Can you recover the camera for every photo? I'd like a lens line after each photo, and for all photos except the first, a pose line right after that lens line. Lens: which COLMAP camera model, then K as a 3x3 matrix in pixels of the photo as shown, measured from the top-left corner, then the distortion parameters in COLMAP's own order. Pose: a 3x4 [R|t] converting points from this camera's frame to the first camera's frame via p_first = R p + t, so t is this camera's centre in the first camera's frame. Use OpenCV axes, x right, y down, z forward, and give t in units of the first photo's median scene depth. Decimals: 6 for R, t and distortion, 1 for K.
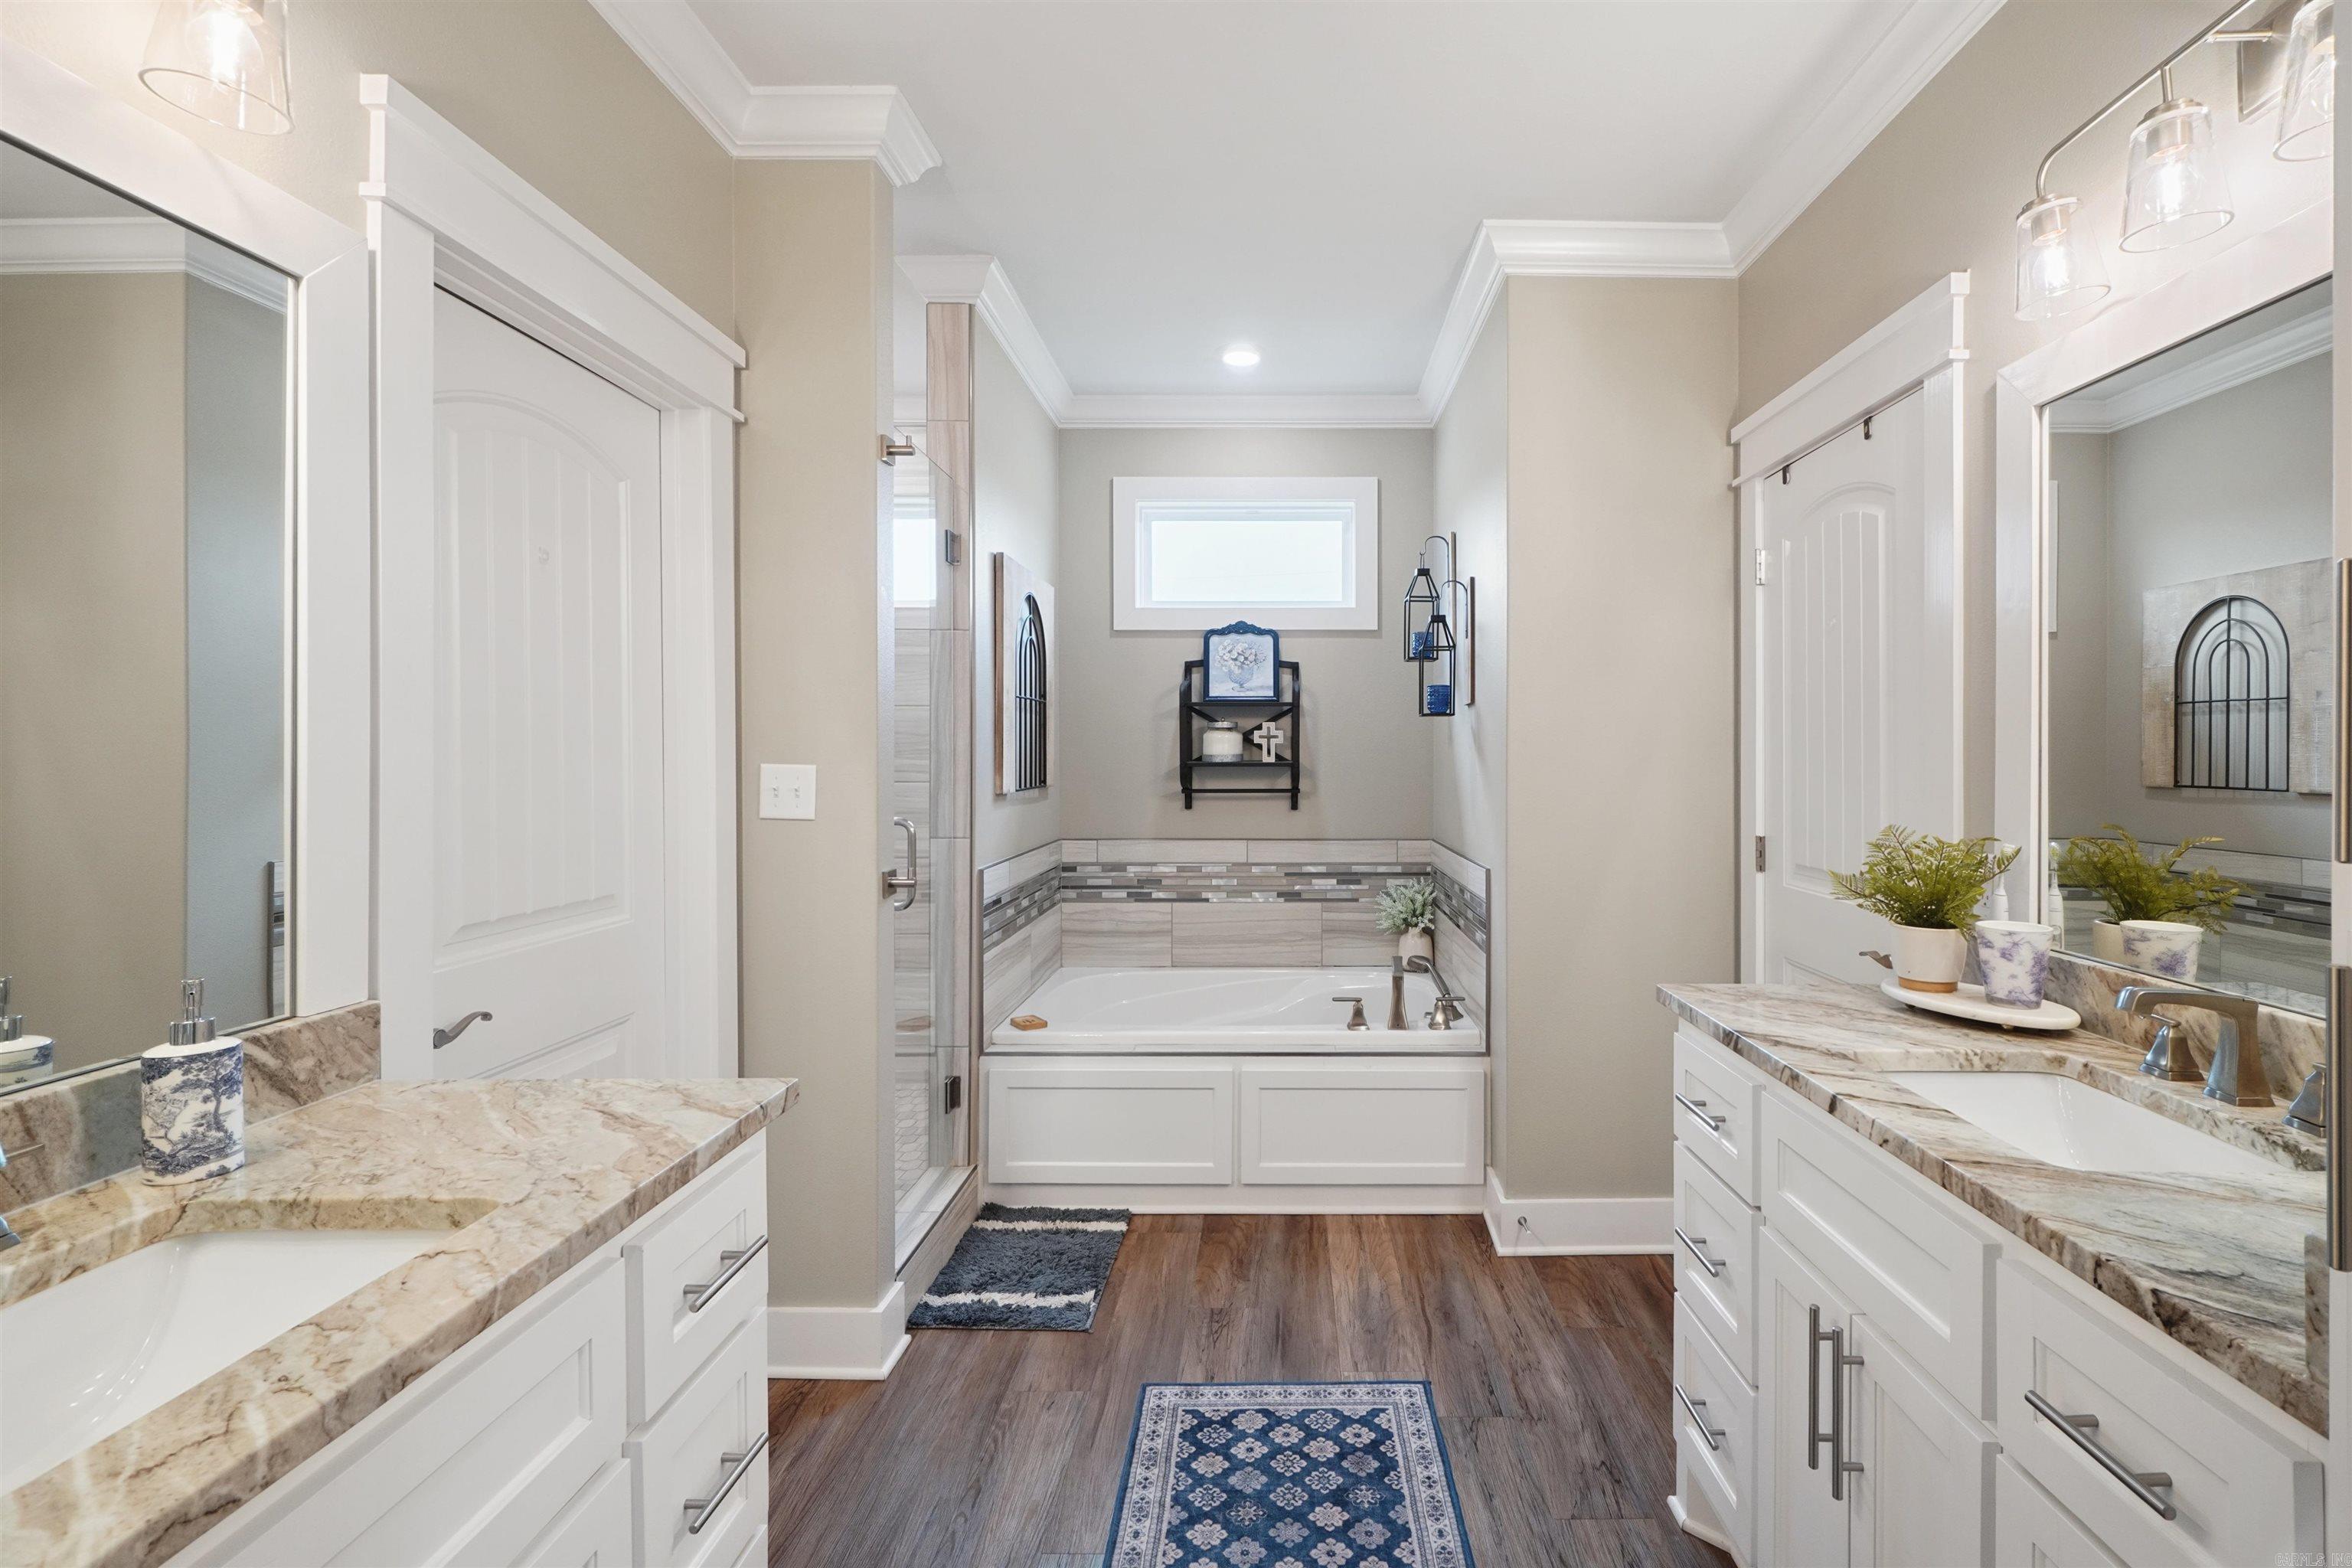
lens RADIAL K [[1027.1, 0, 1196.2], [0, 1027.1, 735.0], [0, 0, 1]] dist [-0.065615, 0.034390]
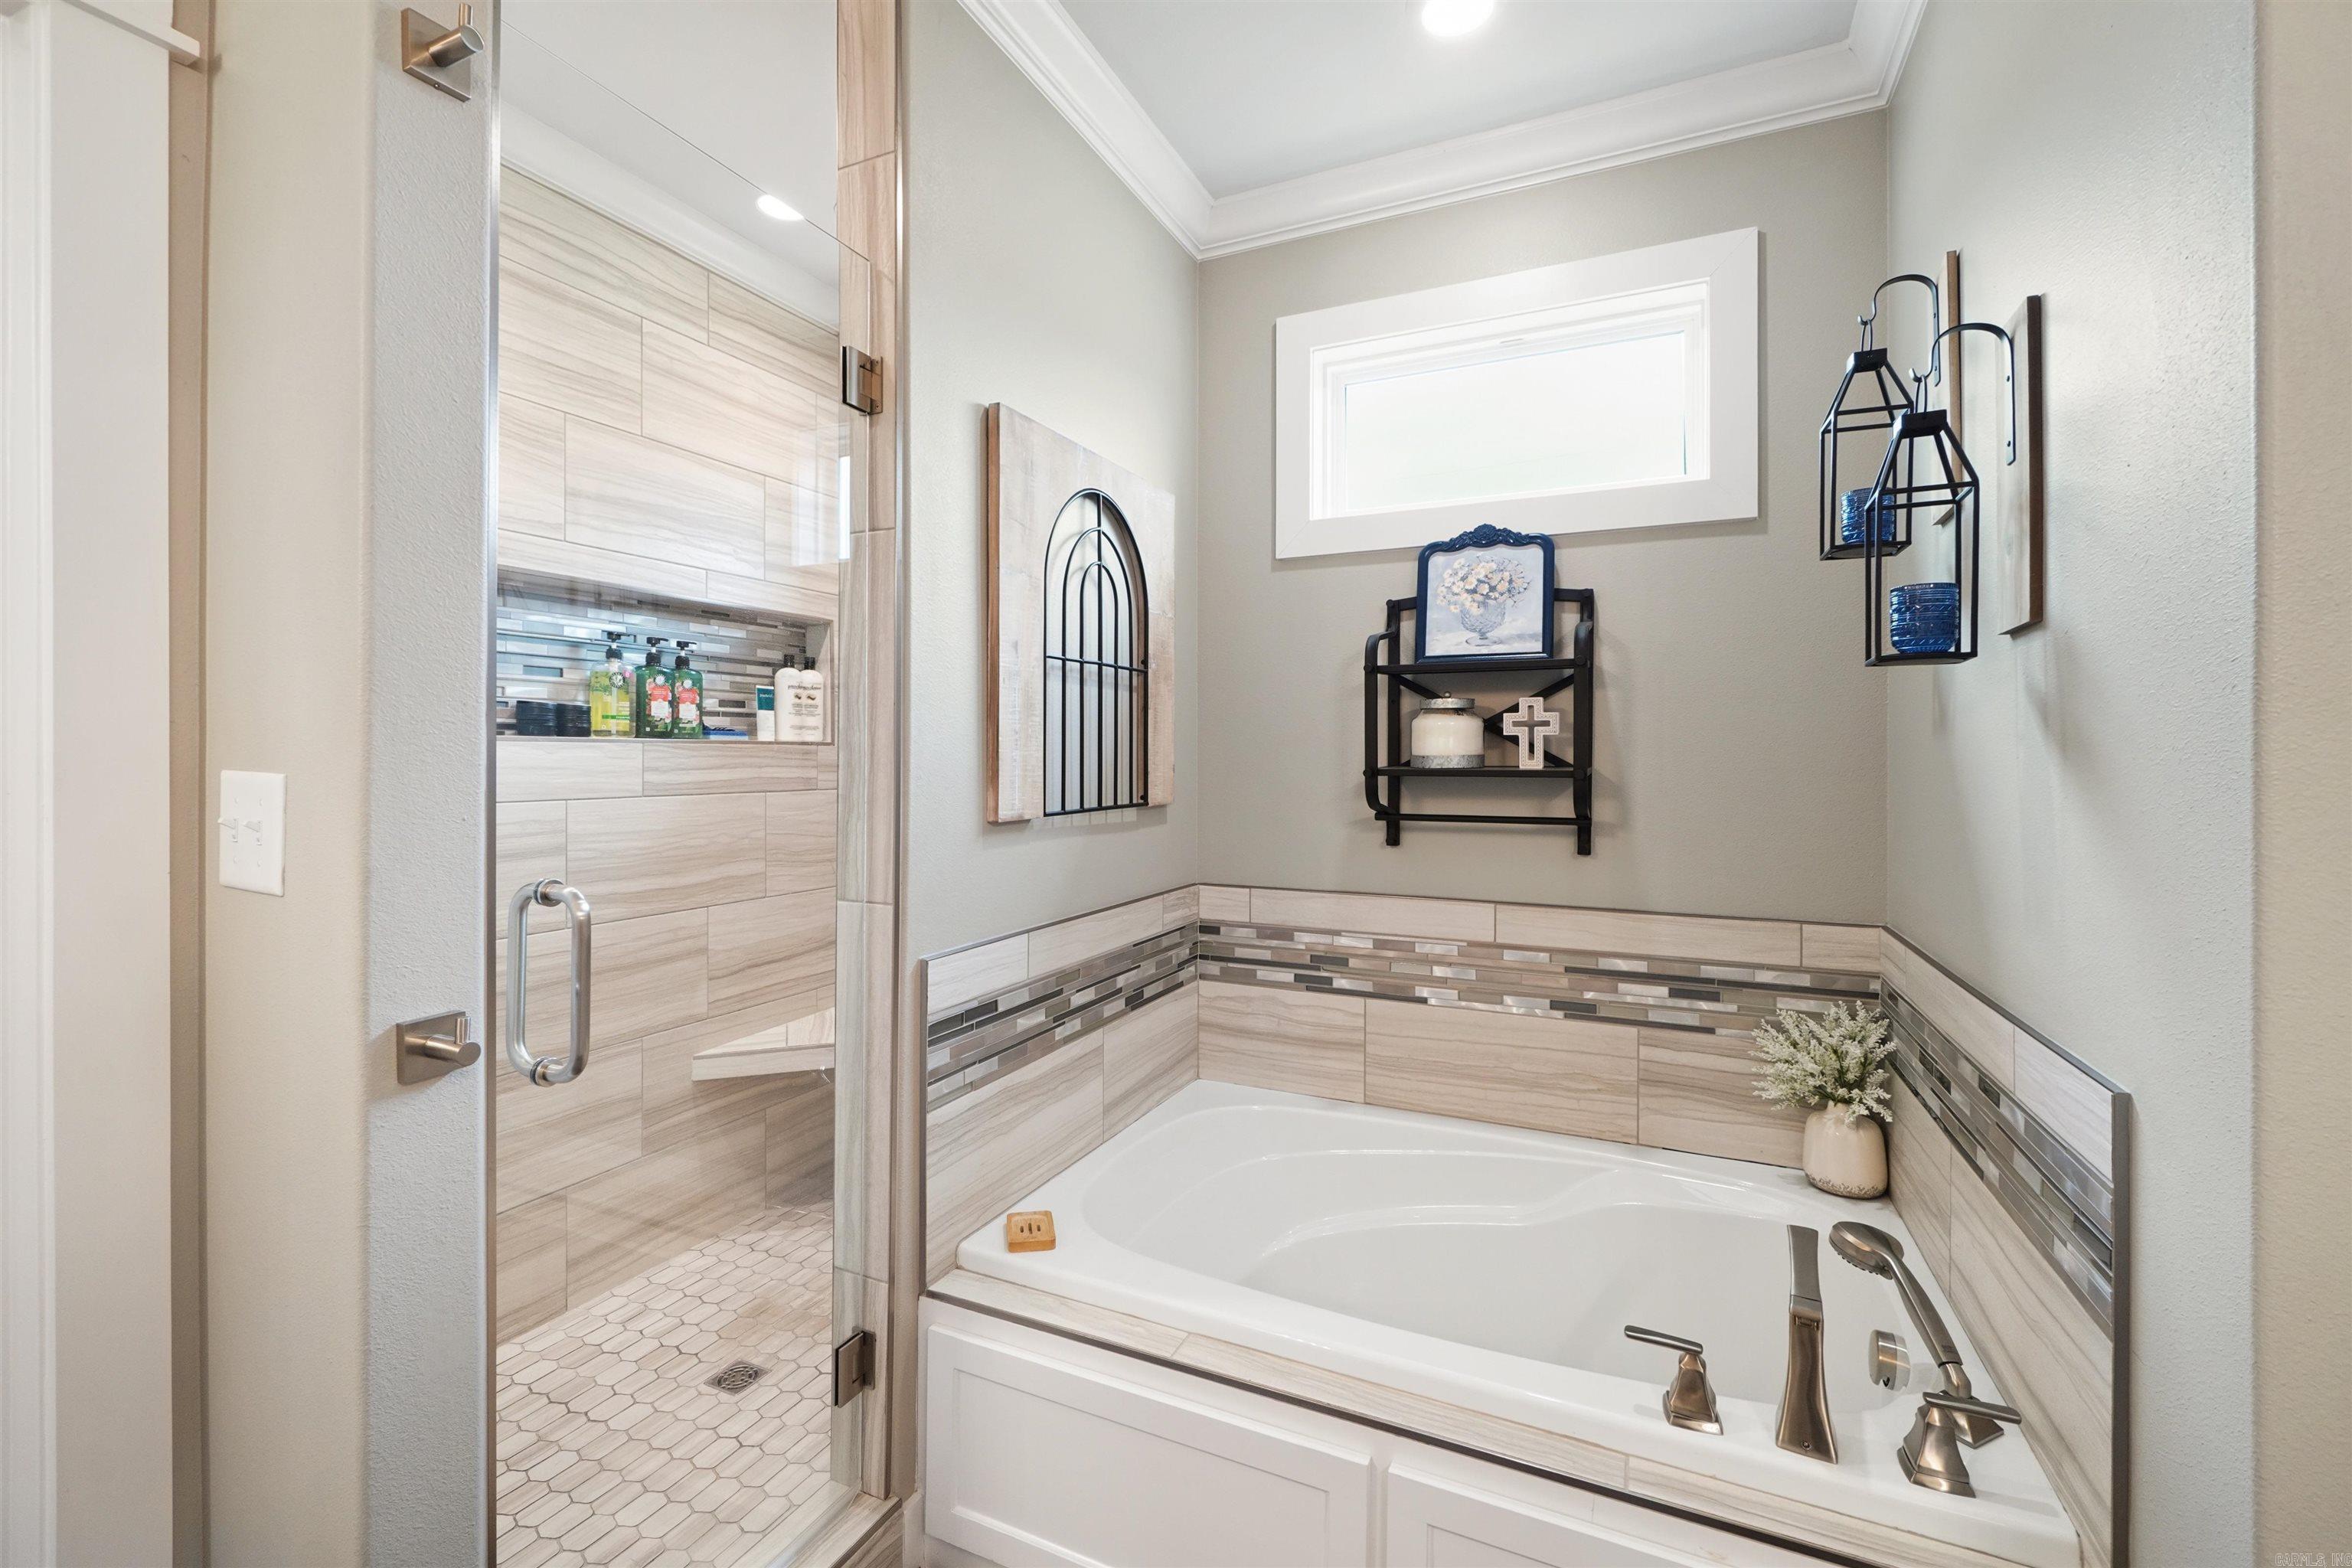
lens RADIAL K [[1016.4, 0, 1116.6], [0, 1016.4, 747.3], [0, 0, 1]] dist [-0.013639, -0.000017]
pose [[0.922224, 0.000401, -0.386657, 0.075034], [0.003768, 0.999943, 0.010023, 0.008085], [0.386639, -0.010700, 0.922169, 0.399030]]
